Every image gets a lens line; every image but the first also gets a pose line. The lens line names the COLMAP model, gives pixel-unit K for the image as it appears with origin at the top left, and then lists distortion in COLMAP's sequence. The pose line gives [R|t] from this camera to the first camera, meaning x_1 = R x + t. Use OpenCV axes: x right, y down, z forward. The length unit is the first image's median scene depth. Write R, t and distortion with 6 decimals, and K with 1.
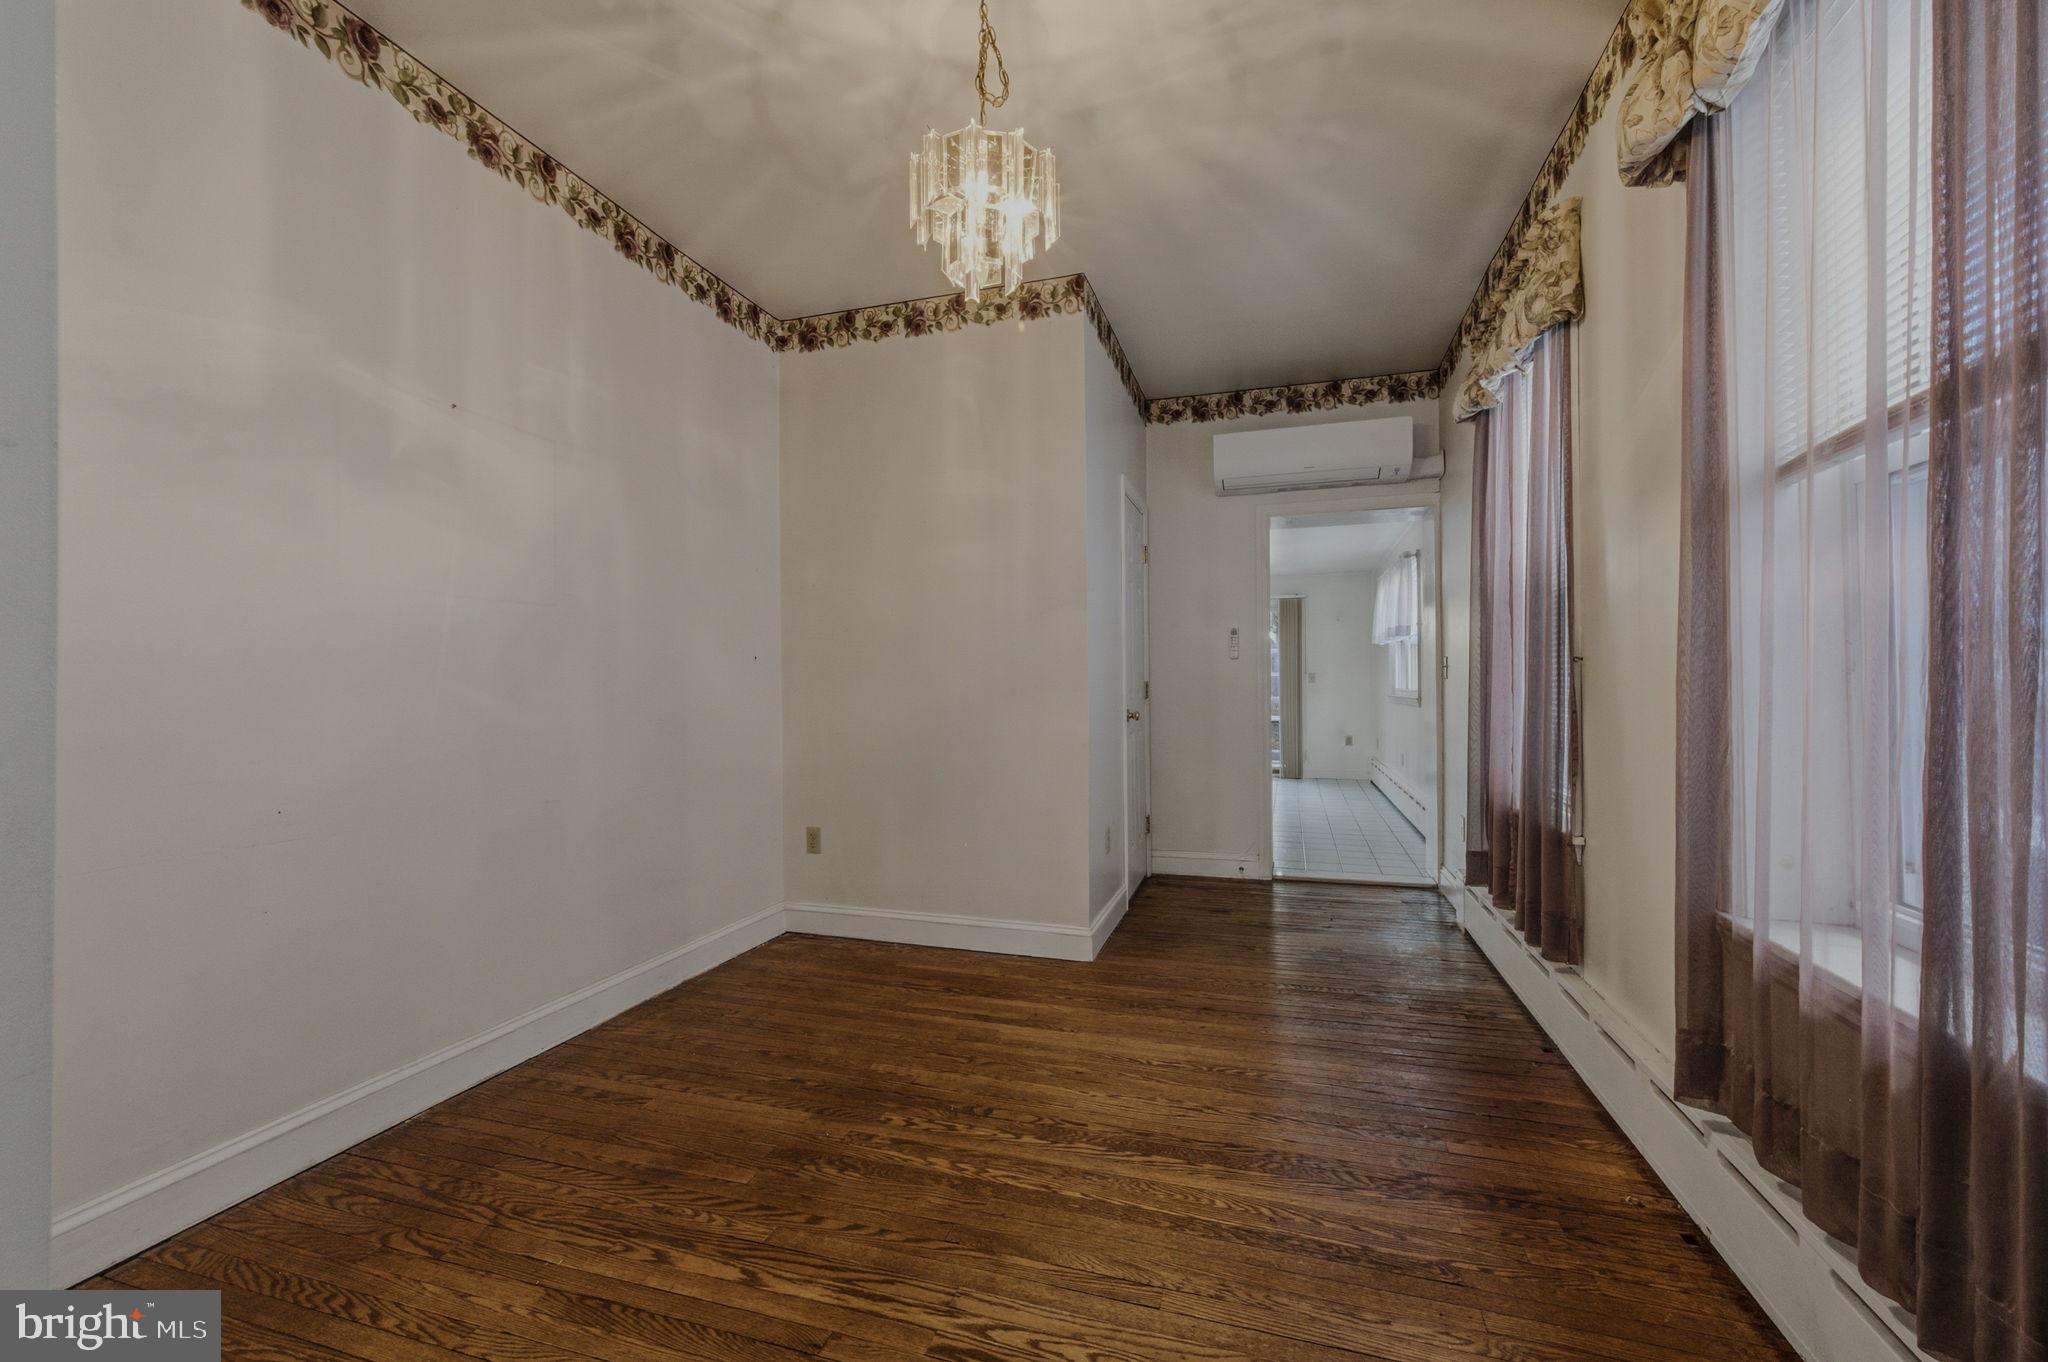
lens RADIAL K [[802.6, 0, 1037.2], [0, 802.6, 682.1], [0, 0, 1]] dist [0.003954, -0.001505]
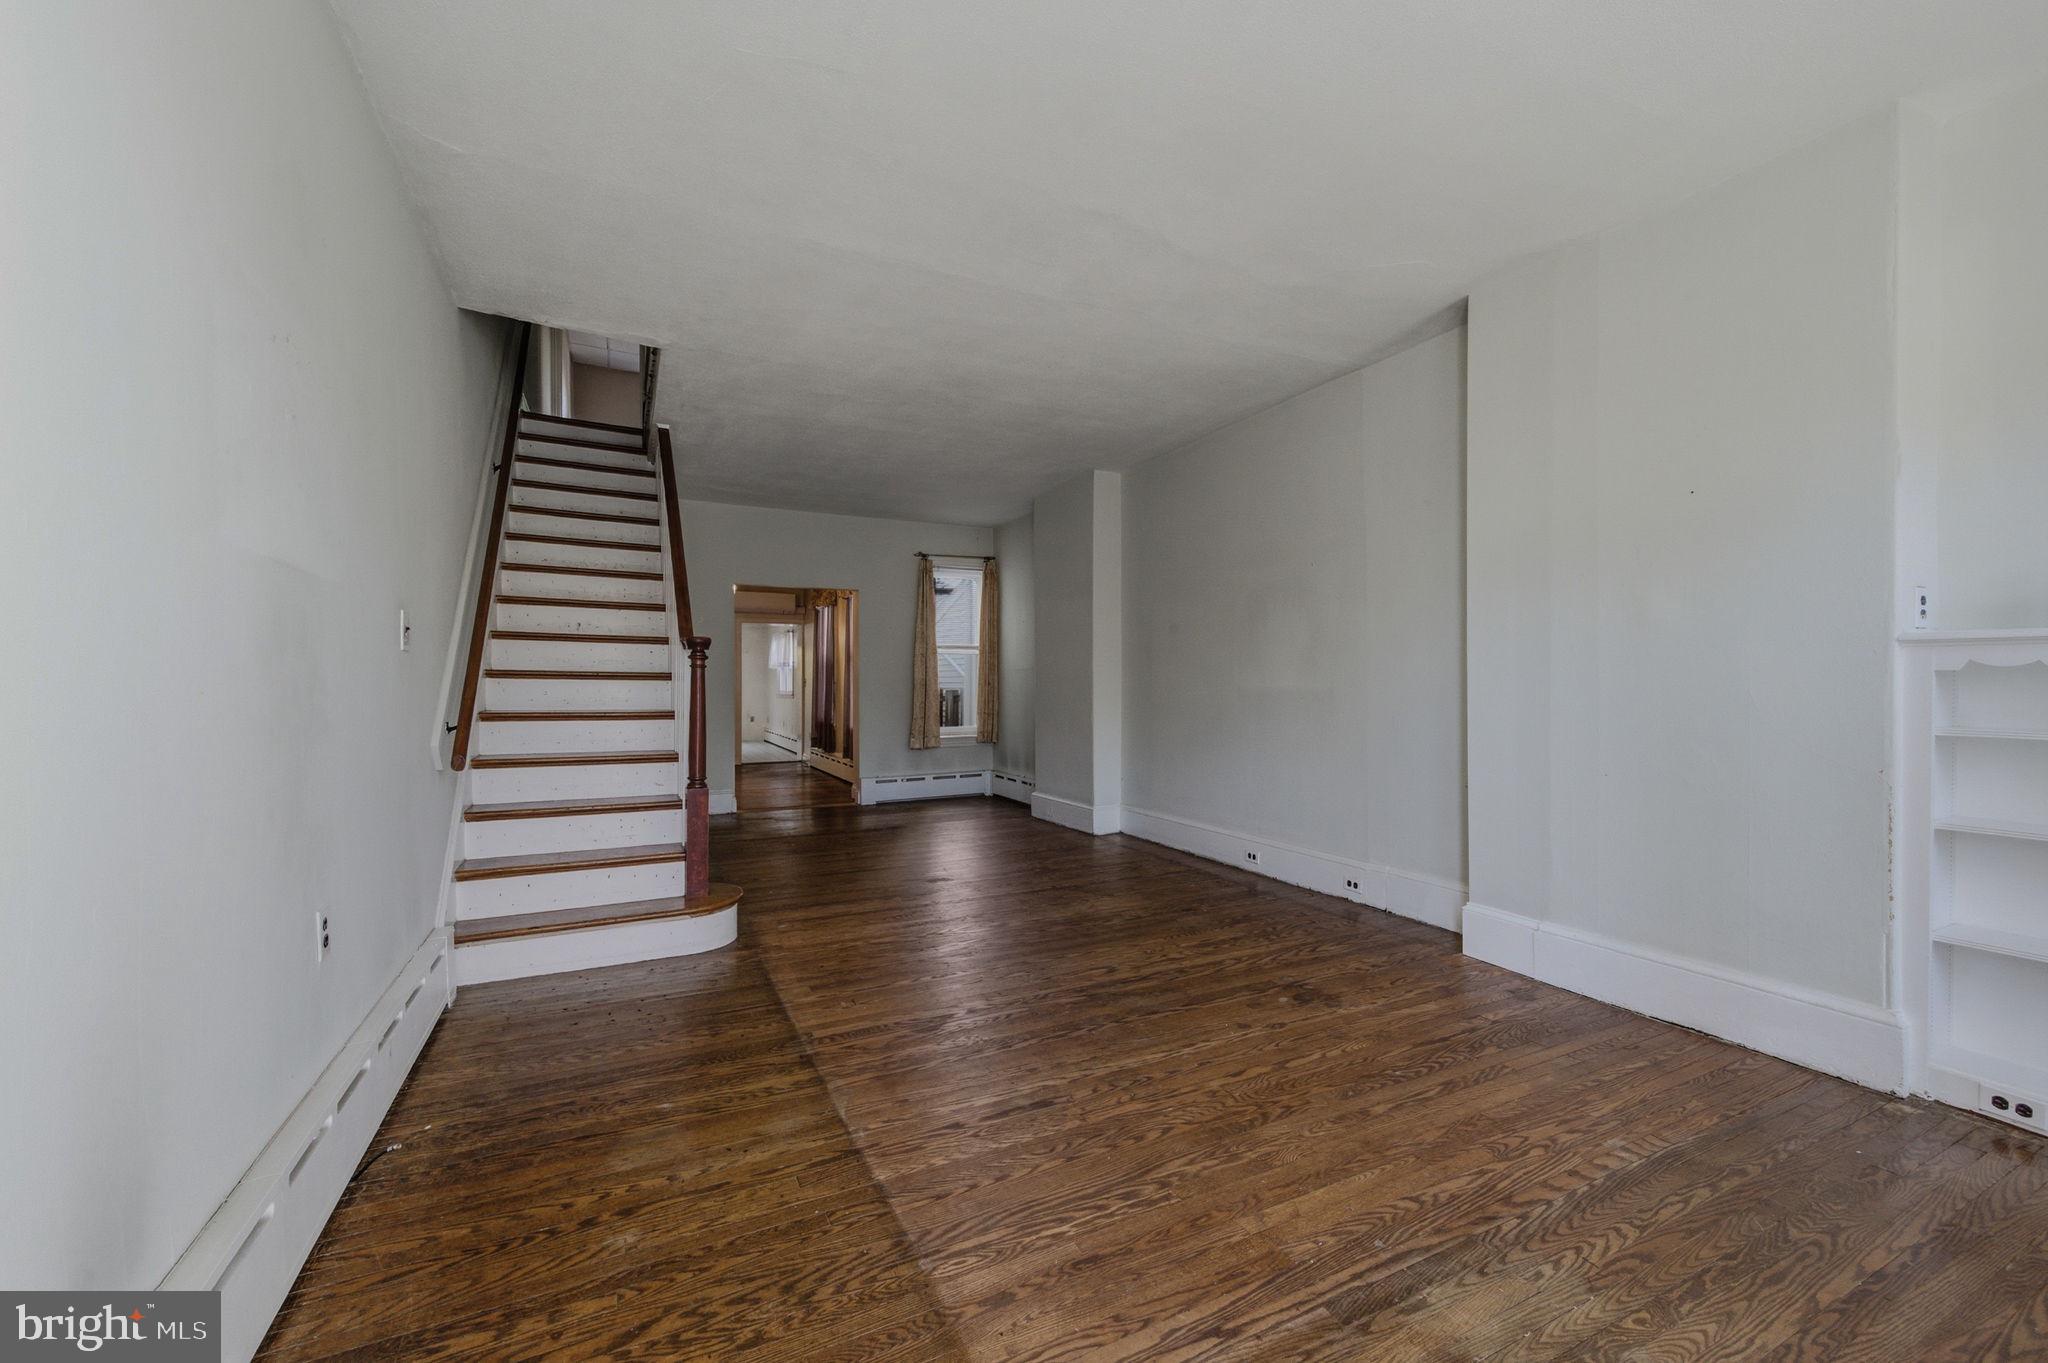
lens RADIAL K [[802.6, 0, 1040.7], [0, 802.6, 686.6], [0, 0, 1]] dist [0.003954, -0.001505]
pose [[0.727939, 0.007762, 0.685598, -1.063044], [-0.006604, 0.999969, -0.004309, 0.005604], [-0.685610, -0.001391, 0.727968, -2.088386]]
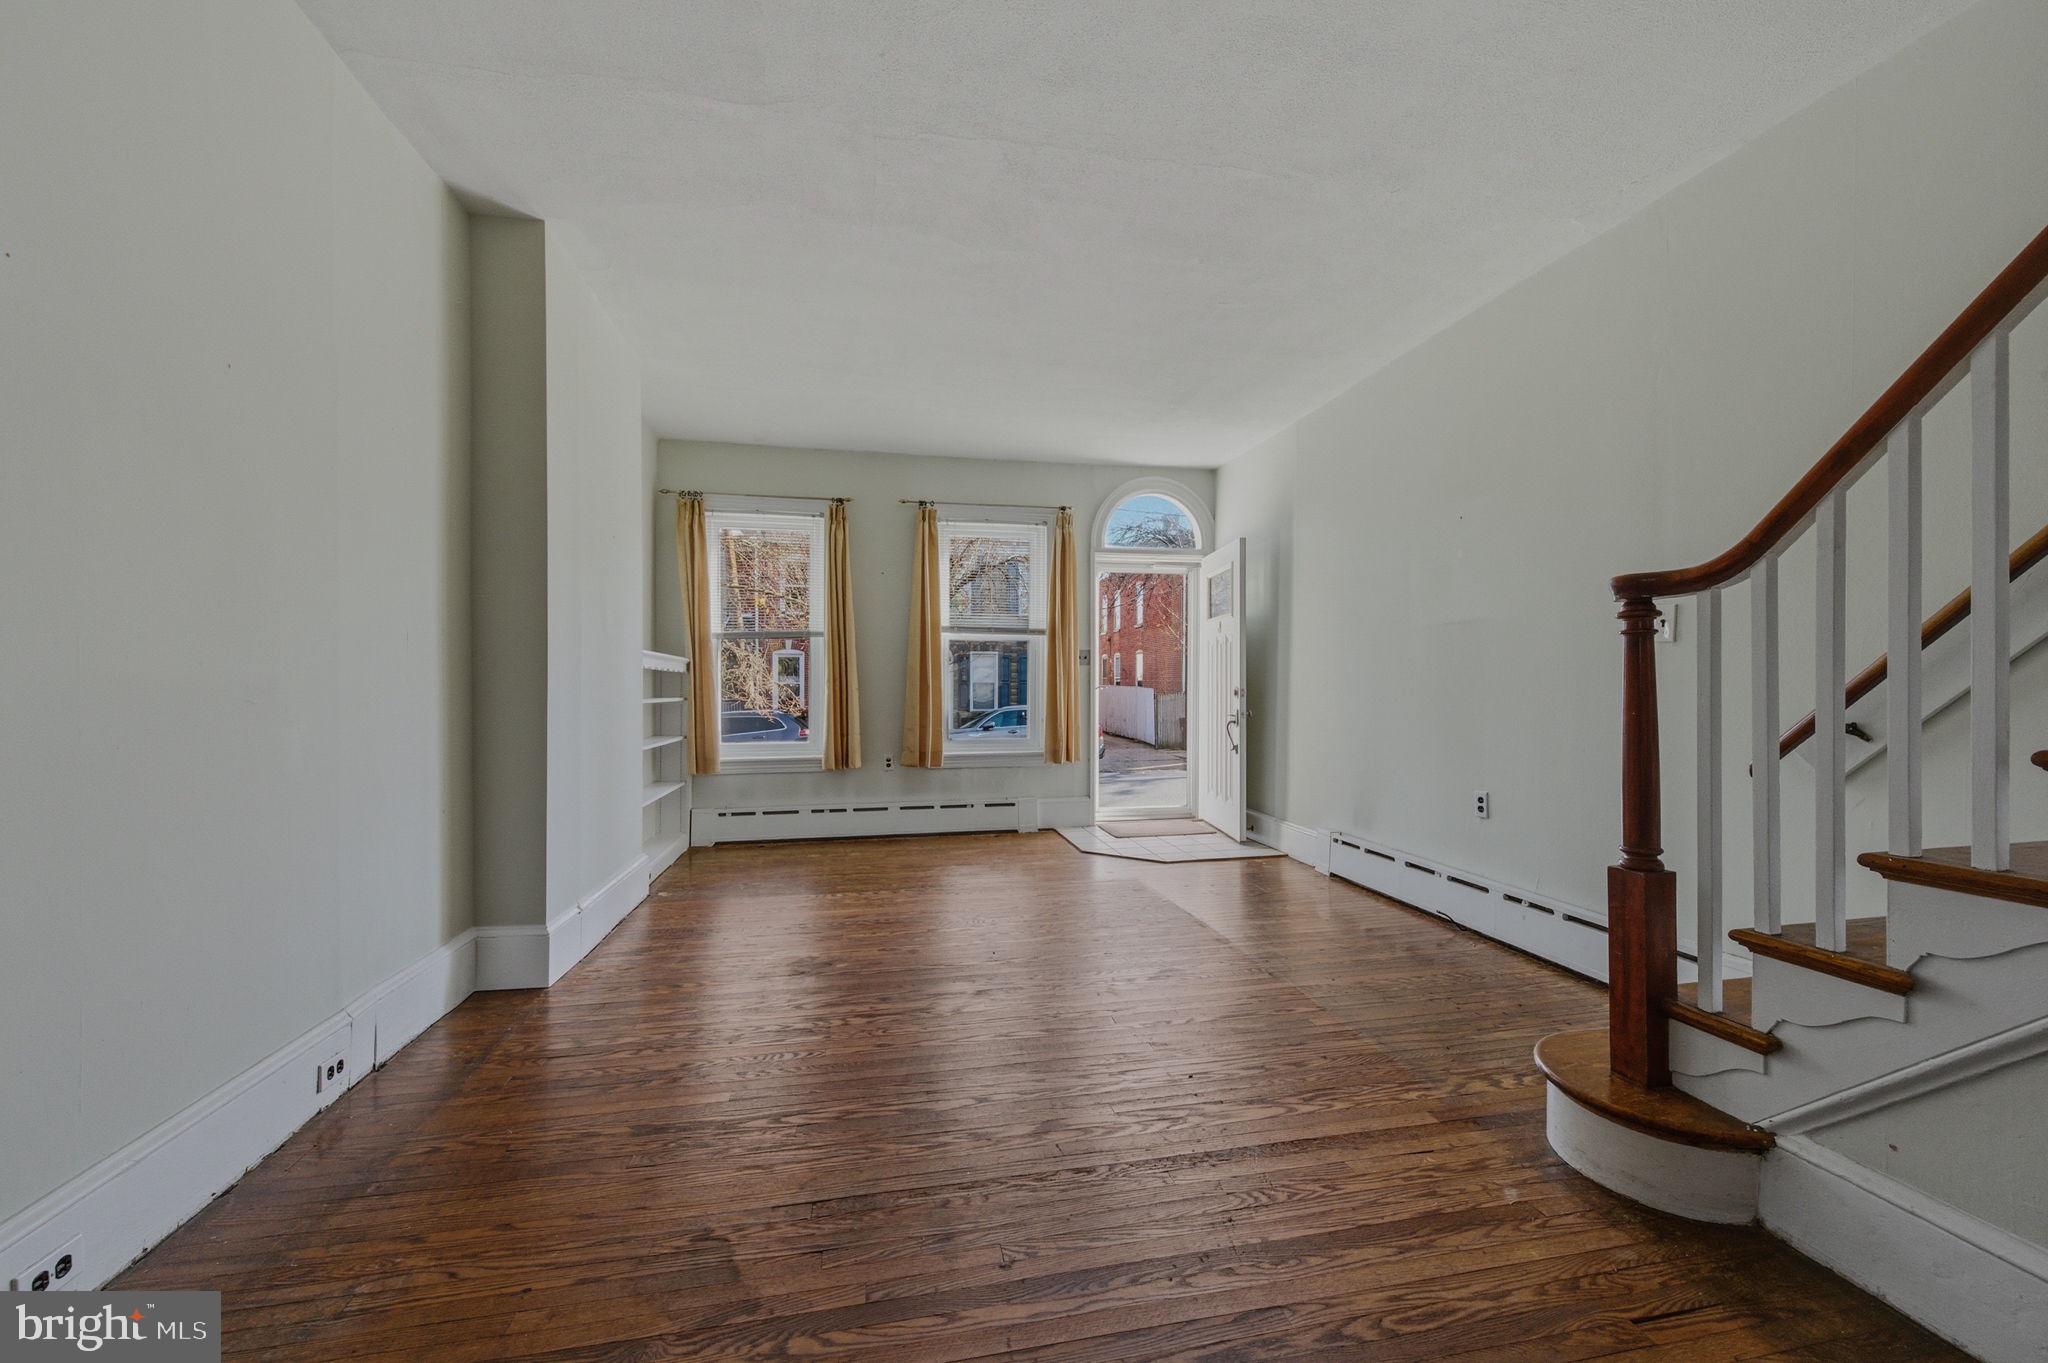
lens RADIAL K [[802.6, 0, 1029.3], [0, 802.6, 684.7], [0, 0, 1]] dist [0.003954, -0.001505]
pose [[-0.892286, 0.014779, -0.451229, -0.037152], [0.013154, 0.999891, 0.006738, 0.005136], [0.451279, 0.000077, -0.892383, -0.679573]]
